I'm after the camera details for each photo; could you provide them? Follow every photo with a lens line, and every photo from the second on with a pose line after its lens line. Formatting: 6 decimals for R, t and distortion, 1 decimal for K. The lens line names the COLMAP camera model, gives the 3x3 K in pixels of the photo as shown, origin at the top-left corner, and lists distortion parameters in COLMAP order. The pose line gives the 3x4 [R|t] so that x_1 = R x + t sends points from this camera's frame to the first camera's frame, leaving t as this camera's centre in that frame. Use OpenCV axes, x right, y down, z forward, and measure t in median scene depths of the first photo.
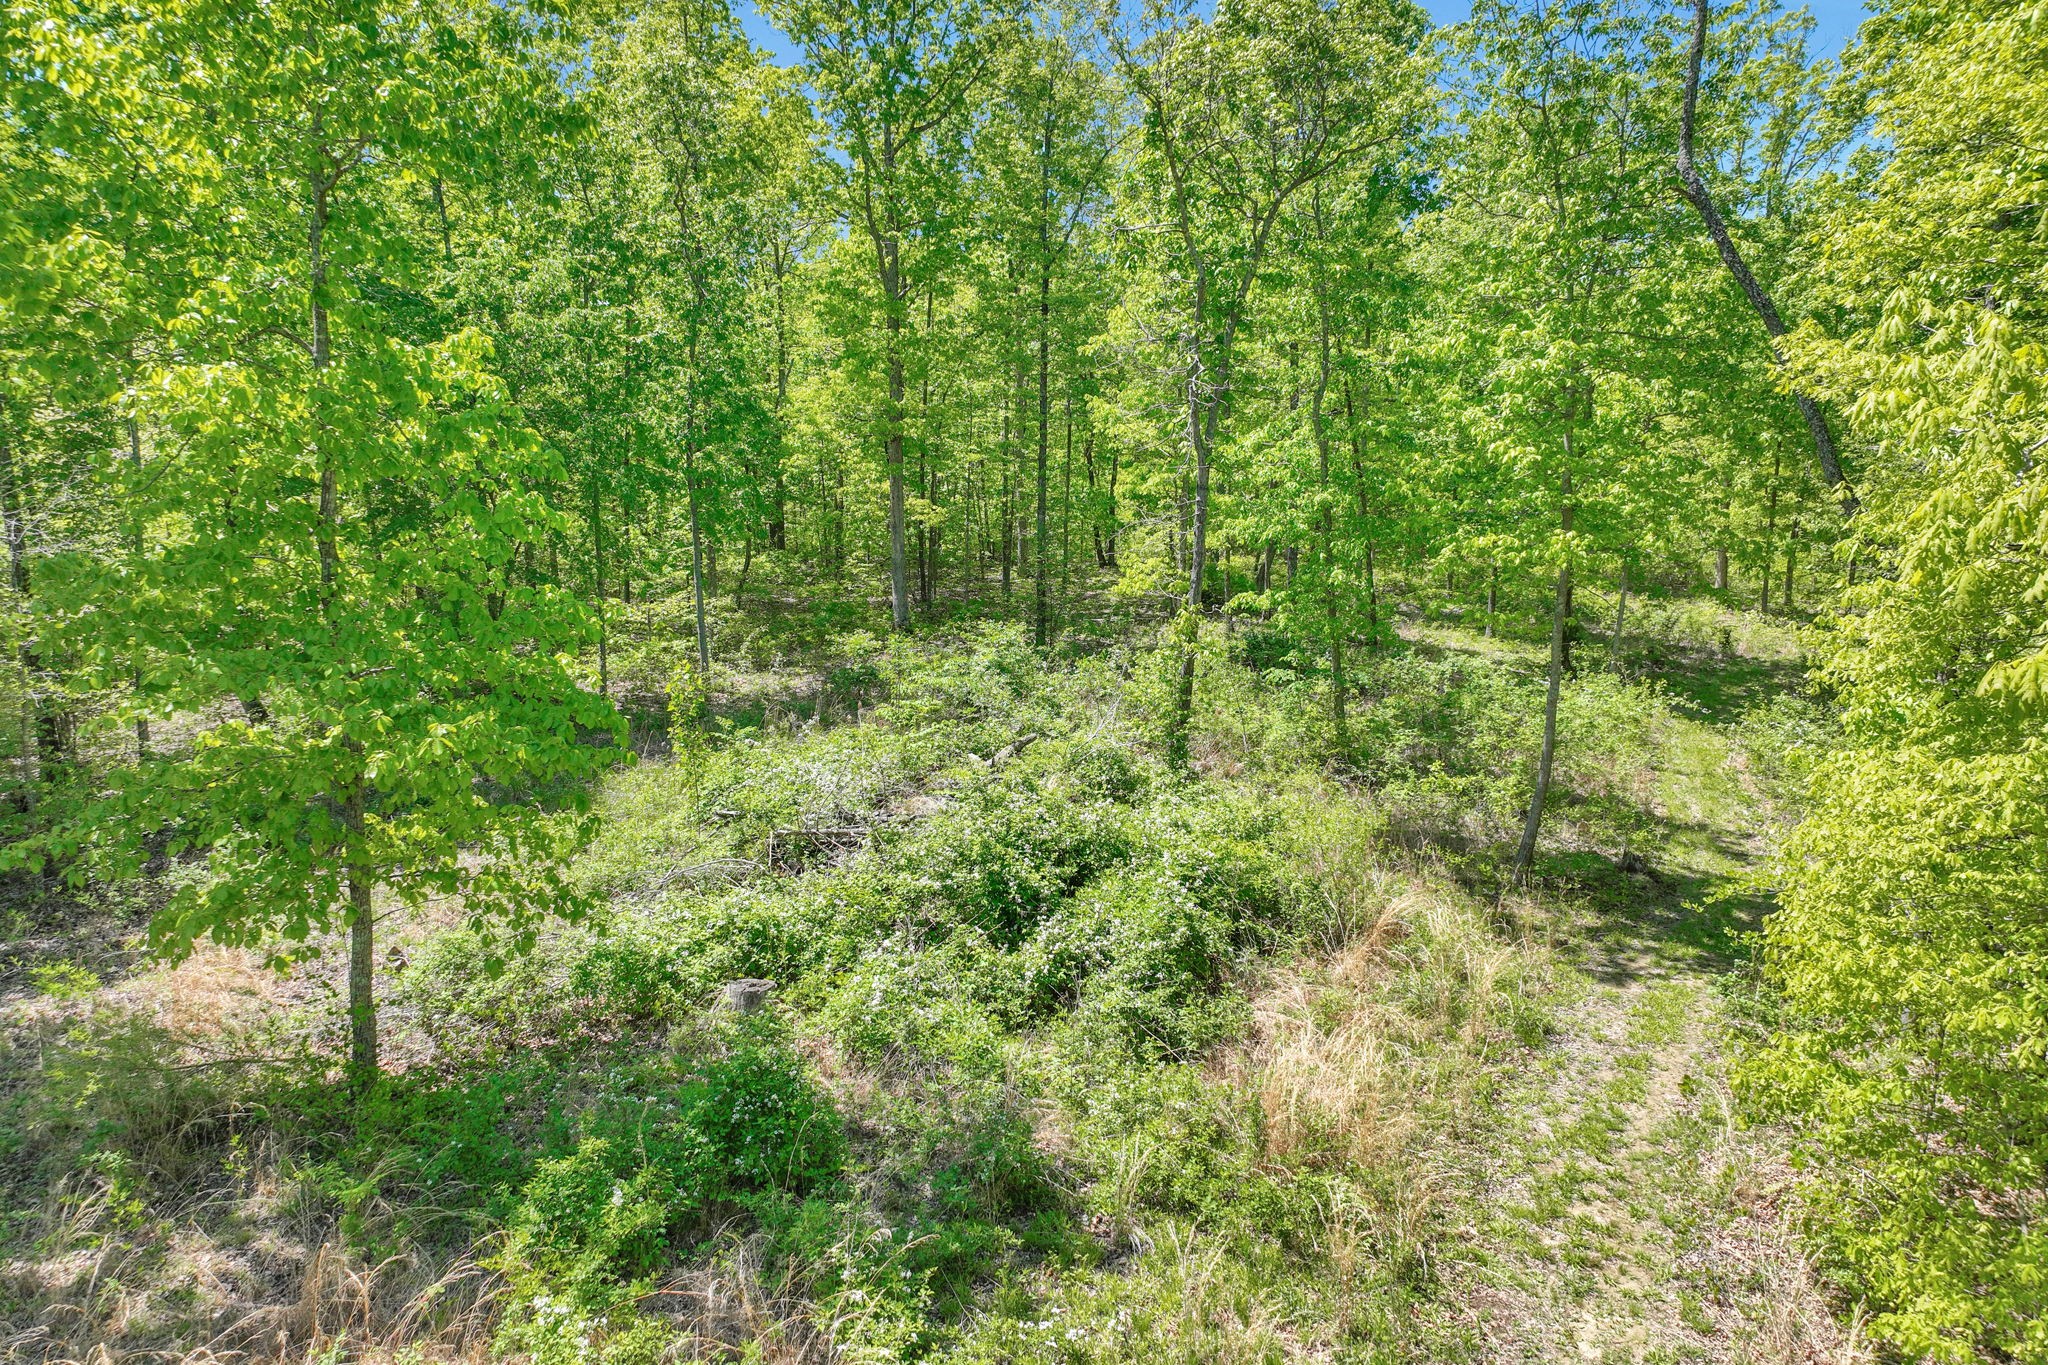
lens RADIAL K [[1443.5, 0, 1024.0], [0, 1443.5, 682.5], [0, 0, 1]] dist [-0.009900, 0.028363]
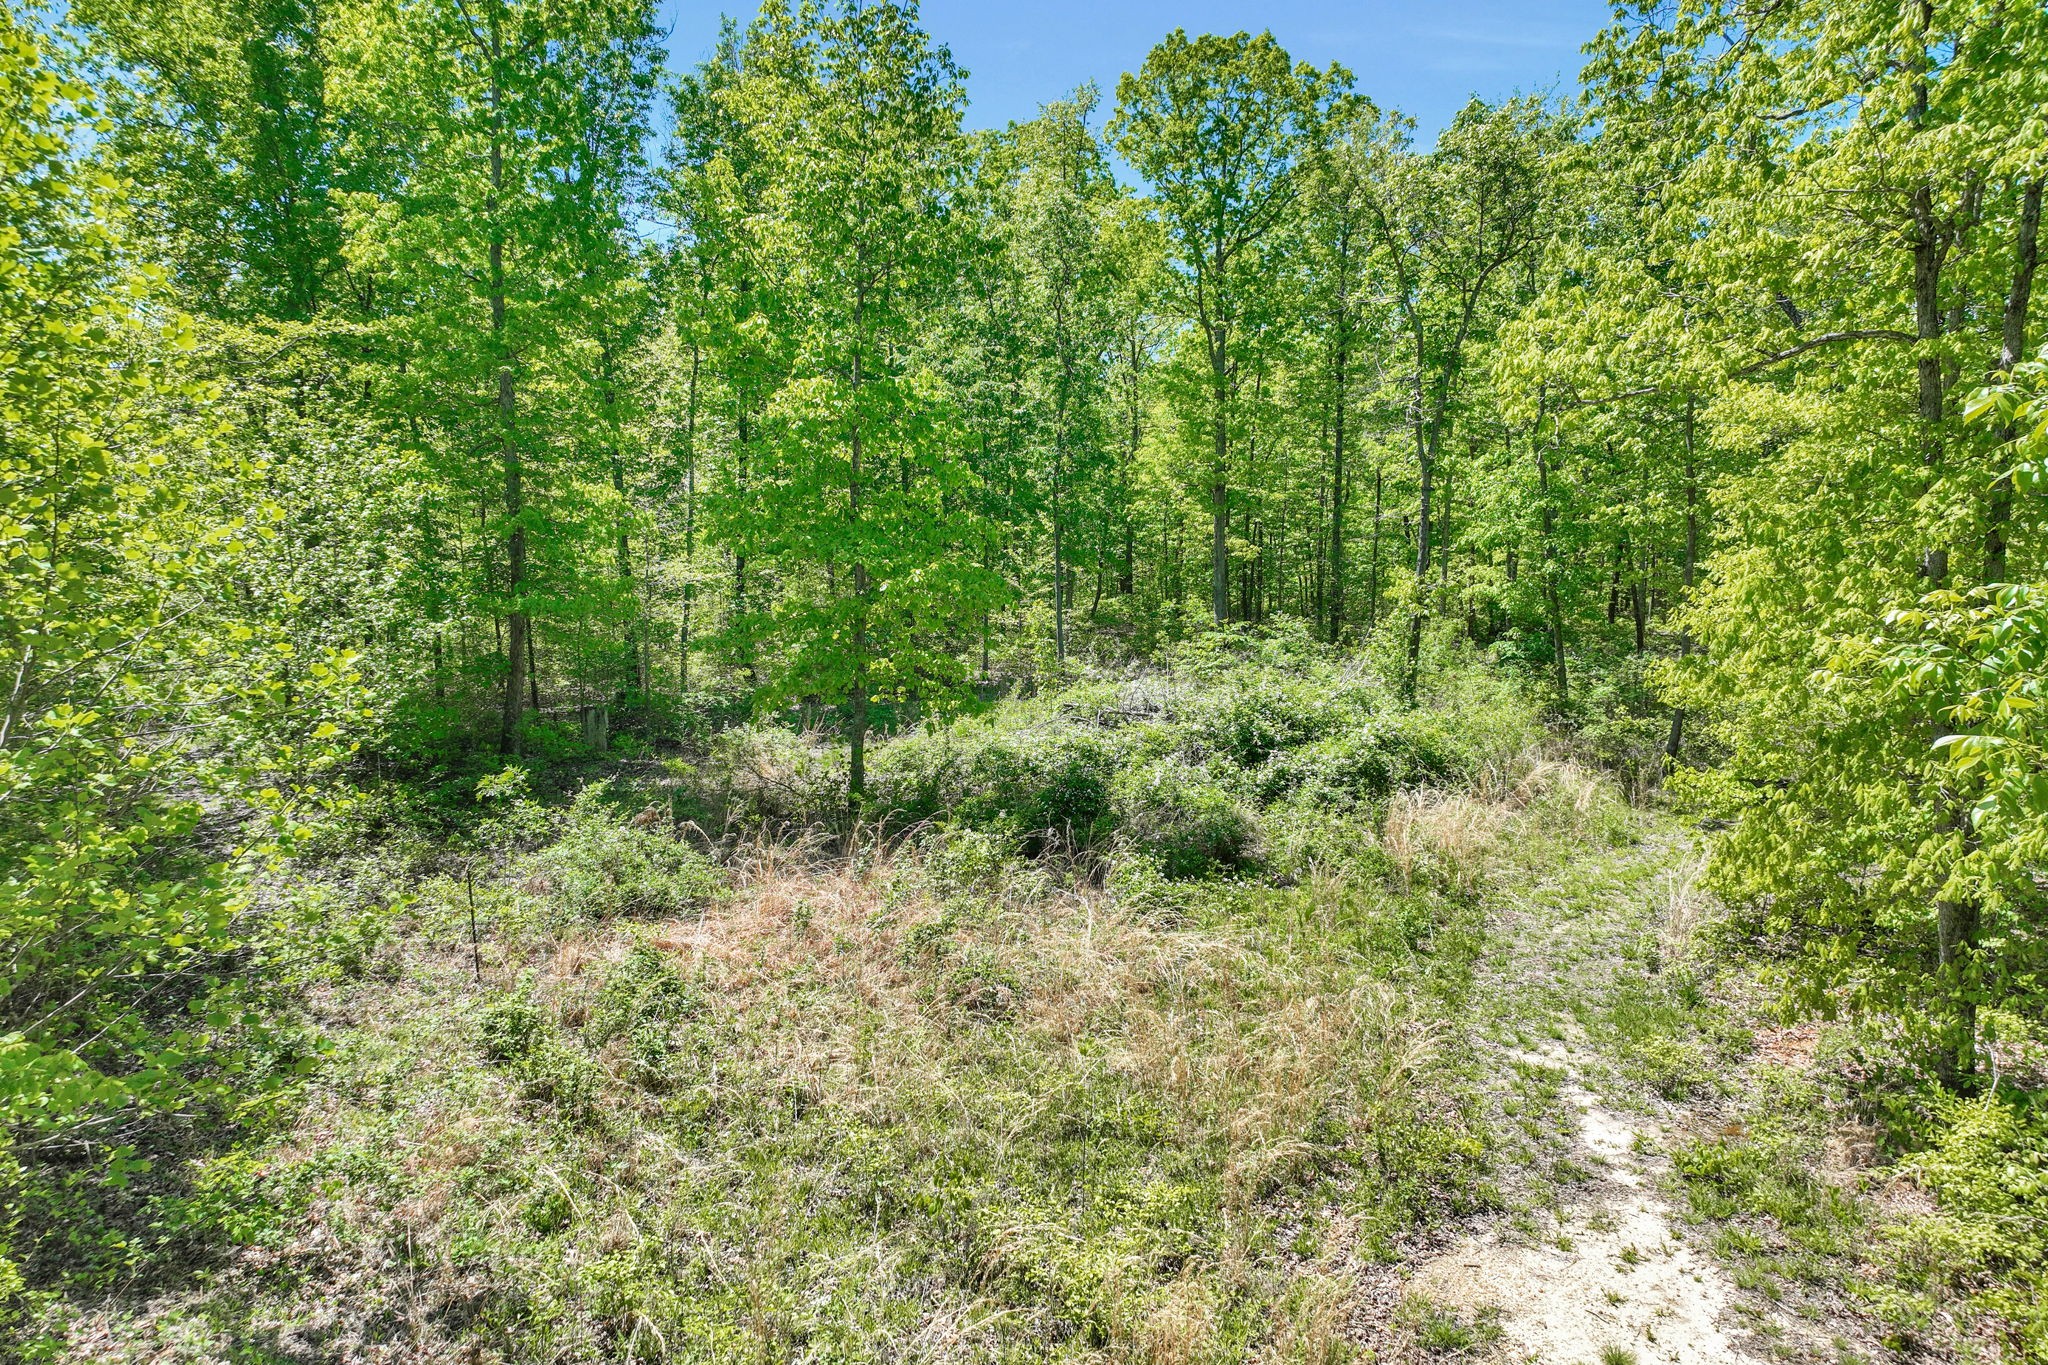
lens RADIAL K [[1495.7, 0, 1024.0], [0, 1495.7, 682.5], [0, 0, 1]] dist [0.187335, 0.000934]
pose [[0.969356, 0.020952, -0.244765, 0.082026], [-0.042277, 0.995719, -0.082201, 0.132595], [0.241994, 0.090030, 0.966092, -0.333663]]
